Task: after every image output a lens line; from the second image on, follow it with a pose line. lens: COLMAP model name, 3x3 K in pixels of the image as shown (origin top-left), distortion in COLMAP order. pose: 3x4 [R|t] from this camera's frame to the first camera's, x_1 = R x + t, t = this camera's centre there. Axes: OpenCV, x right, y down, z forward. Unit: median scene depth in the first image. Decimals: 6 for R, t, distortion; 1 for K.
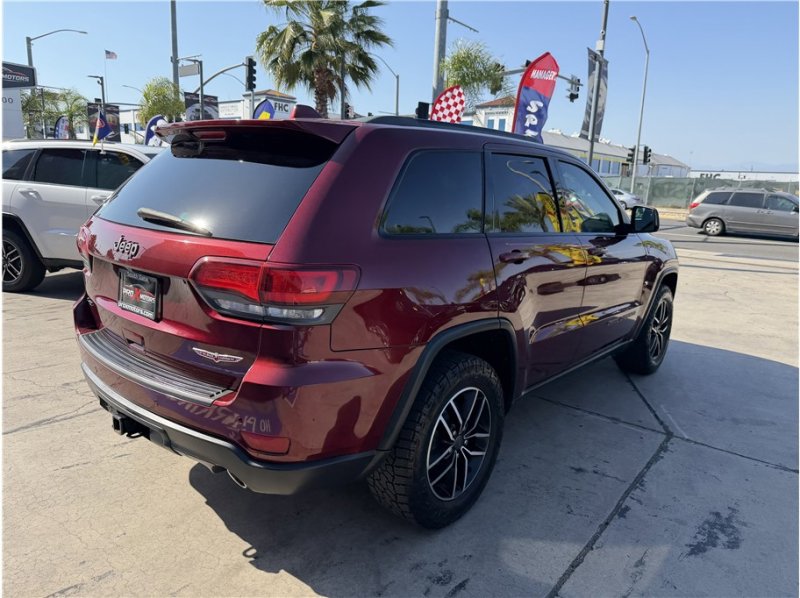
lens RADIAL K [[554.9, 0, 396.8], [0, 554.9, 303.7], [0, 0, 1]] dist [0.020398, -0.028912]
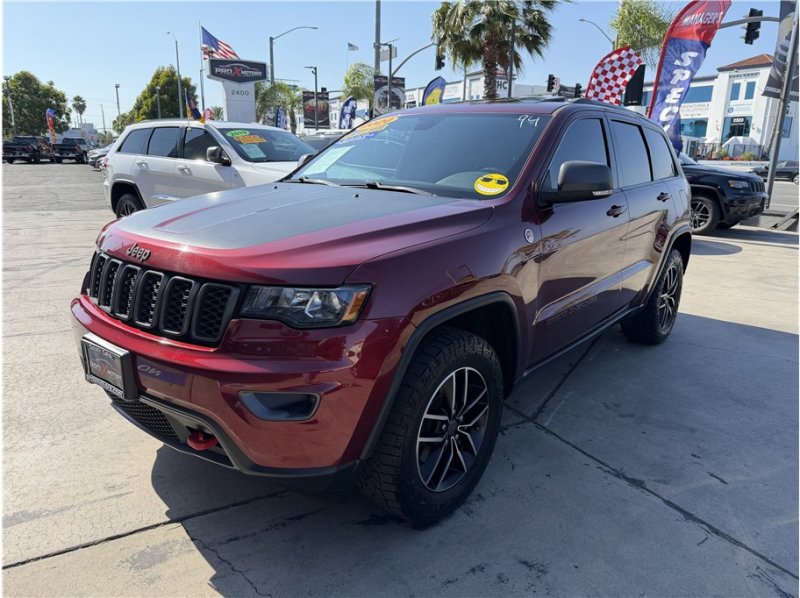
lens RADIAL K [[554.9, 0, 397.0], [0, 554.9, 302.0], [0, 0, 1]] dist [0.020398, -0.028912]
pose [[0.929167, 0.075746, -0.361817, 0.536797], [-0.063988, 0.996963, 0.044389, 0.021276], [0.364080, -0.018092, 0.931192, 0.094577]]
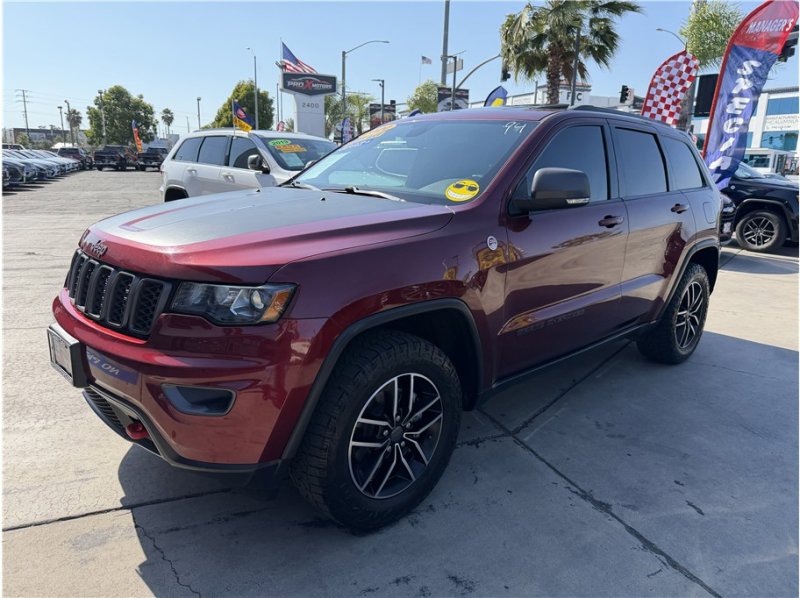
lens RADIAL K [[554.9, 0, 399.9], [0, 554.9, 299.8], [0, 0, 1]] dist [0.020398, -0.028912]
pose [[0.880091, 0.099804, -0.464198, 0.641932], [-0.096631, 0.994847, 0.030688, 0.018686], [0.464868, 0.017848, 0.885200, 0.144588]]
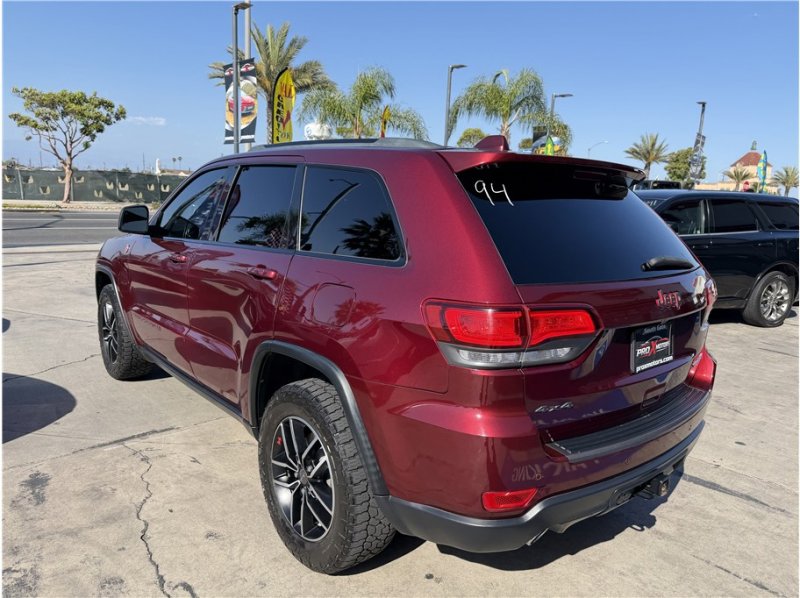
lens RADIAL K [[554.9, 0, 399.9], [0, 554.9, 301.4], [0, 0, 1]] dist [0.020398, -0.028912]
pose [[0.177233, -0.213255, 0.960787, -0.806486], [0.178198, 0.967059, 0.181776, -0.193554], [-0.967902, 0.138994, 0.209396, 0.674188]]
